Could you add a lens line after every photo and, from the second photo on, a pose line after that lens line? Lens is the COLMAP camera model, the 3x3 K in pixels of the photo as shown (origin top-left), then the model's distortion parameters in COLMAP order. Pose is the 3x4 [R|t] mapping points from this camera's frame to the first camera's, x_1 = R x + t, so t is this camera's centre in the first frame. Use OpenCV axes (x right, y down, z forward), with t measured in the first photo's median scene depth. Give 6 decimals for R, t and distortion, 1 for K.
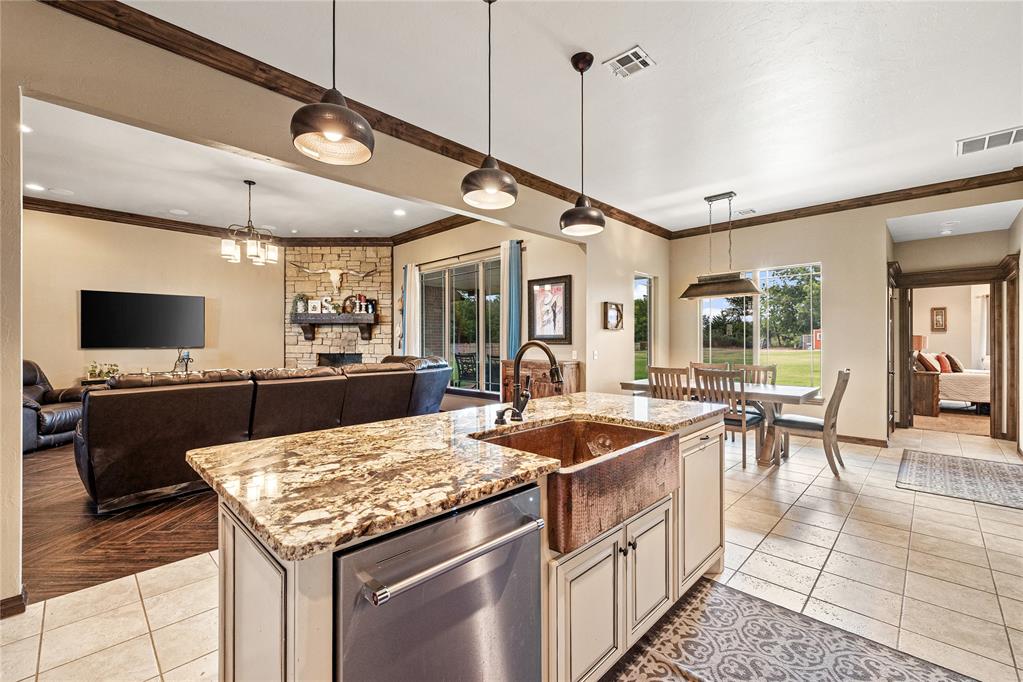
lens RADIAL K [[429.9, 0, 507.5], [0, 429.9, 339.5], [0, 0, 1]] dist [-0.000023, 0.000043]
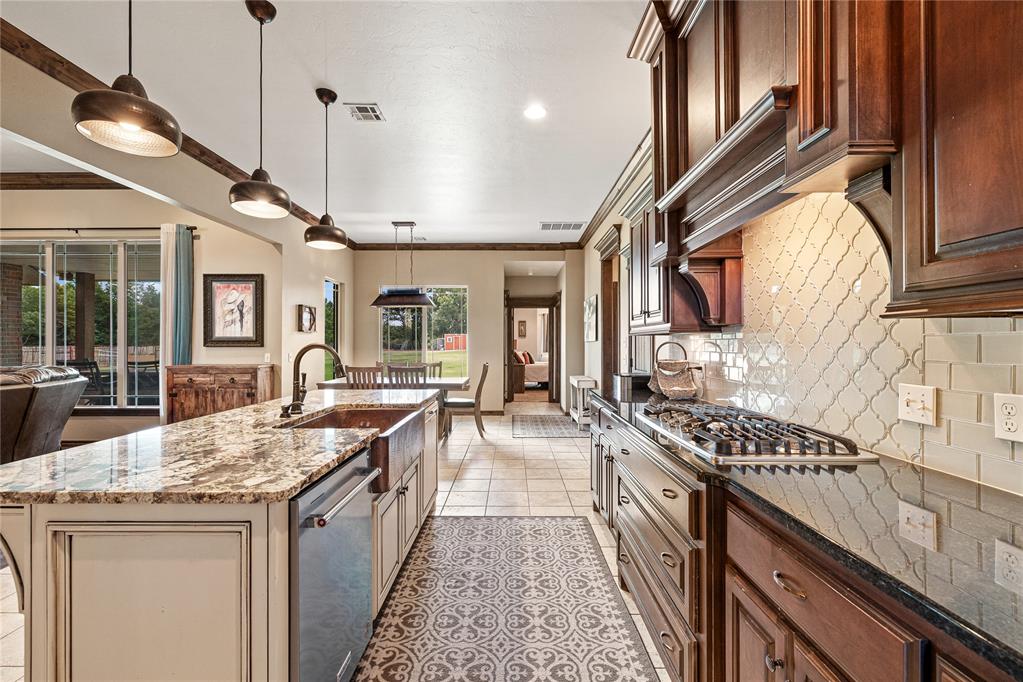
lens RADIAL K [[431.3, 0, 508.8], [0, 431.3, 341.6], [0, 0, 1]] dist [0.000394, 0.000334]
pose [[0.717336, 0.002999, 0.696721, -0.117002], [-0.002791, 0.999995, -0.001430, -0.000442], [-0.696722, -0.000919, 0.717341, -0.063656]]
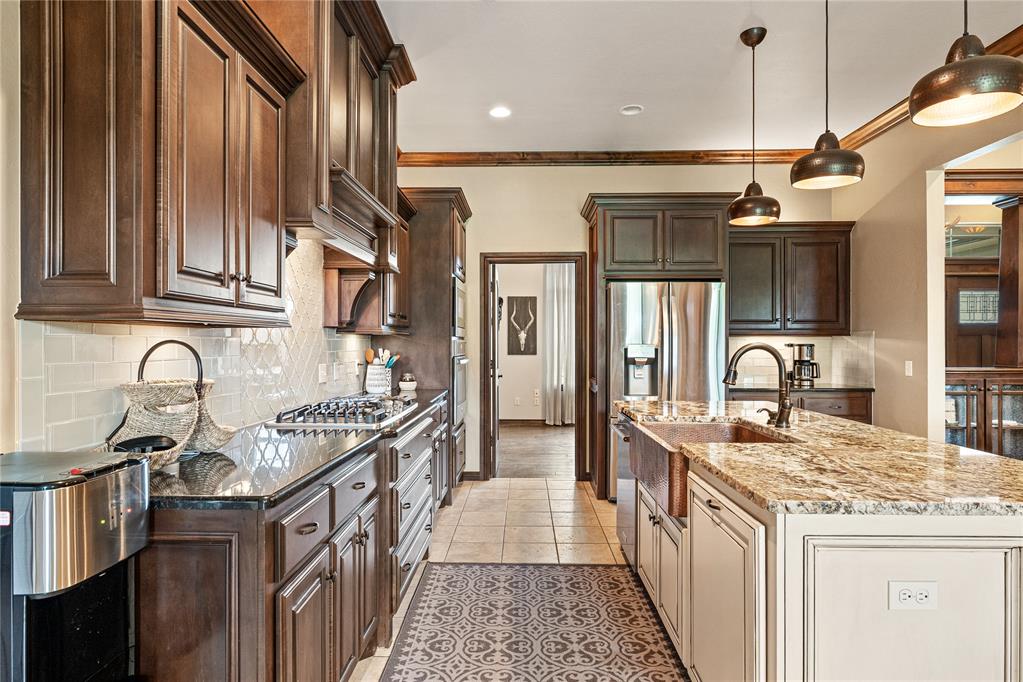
lens RADIAL K [[577.0, 0, 511.7], [0, 577.0, 344.3], [0, 0, 1]] dist [-0.001509, -0.000551]
pose [[-0.724940, 0.001593, -0.688810, 0.432073], [0.003835, 0.999991, -0.001723, 0.001844], [0.688801, -0.003890, -0.724940, 0.491581]]
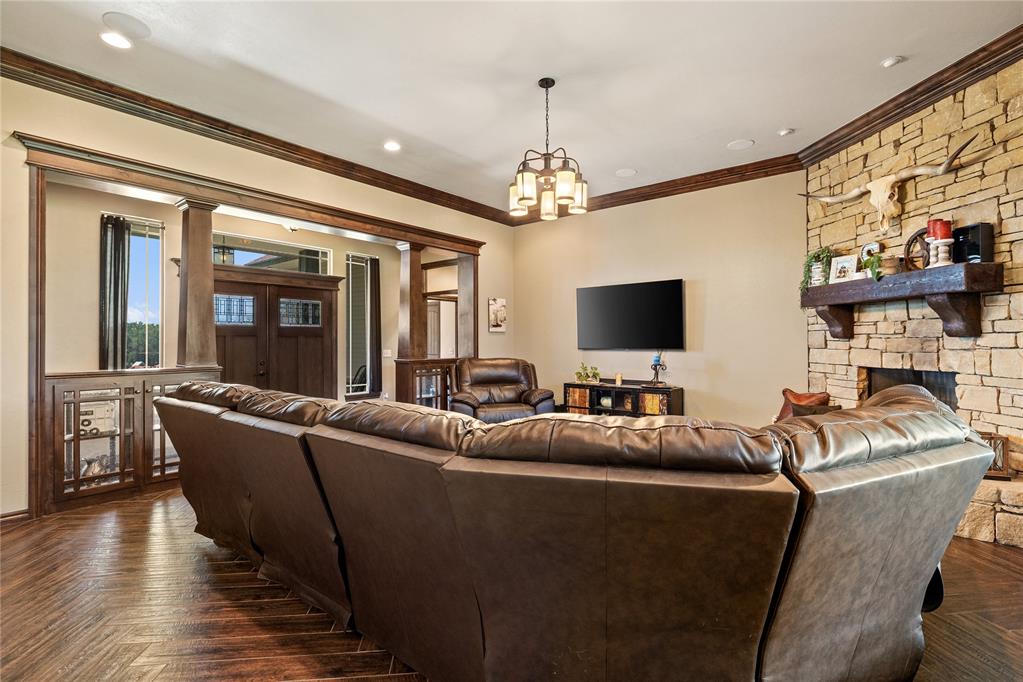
lens RADIAL K [[474.6, 0, 510.1], [0, 474.6, 335.8], [0, 0, 1]] dist [0.000236, -0.000114]
pose [[0.096354, -0.012290, -0.995271, 0.062033], [0.006551, 0.999910, -0.011713, 0.002855], [0.995326, -0.005392, 0.096426, 0.799541]]
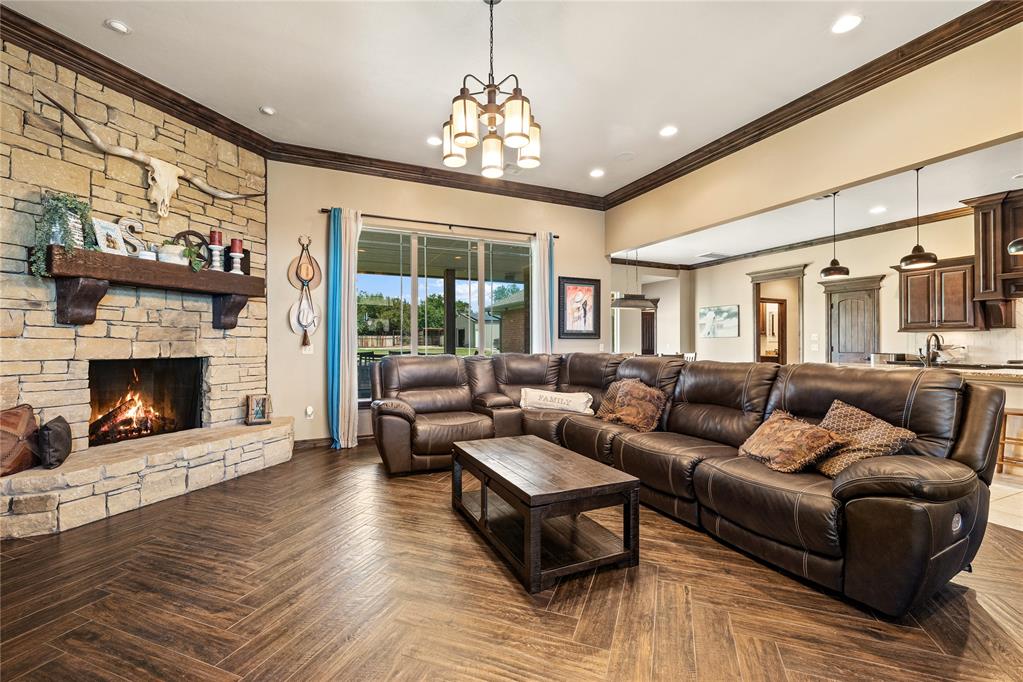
lens RADIAL K [[431.3, 0, 508.8], [0, 431.3, 341.6], [0, 0, 1]] dist [0.000394, 0.000334]
pose [[0.360358, 0.004866, 0.932801, -0.944208], [-0.005465, 0.999980, -0.003106, 0.021621], [-0.932798, -0.003979, 0.360377, 0.732395]]
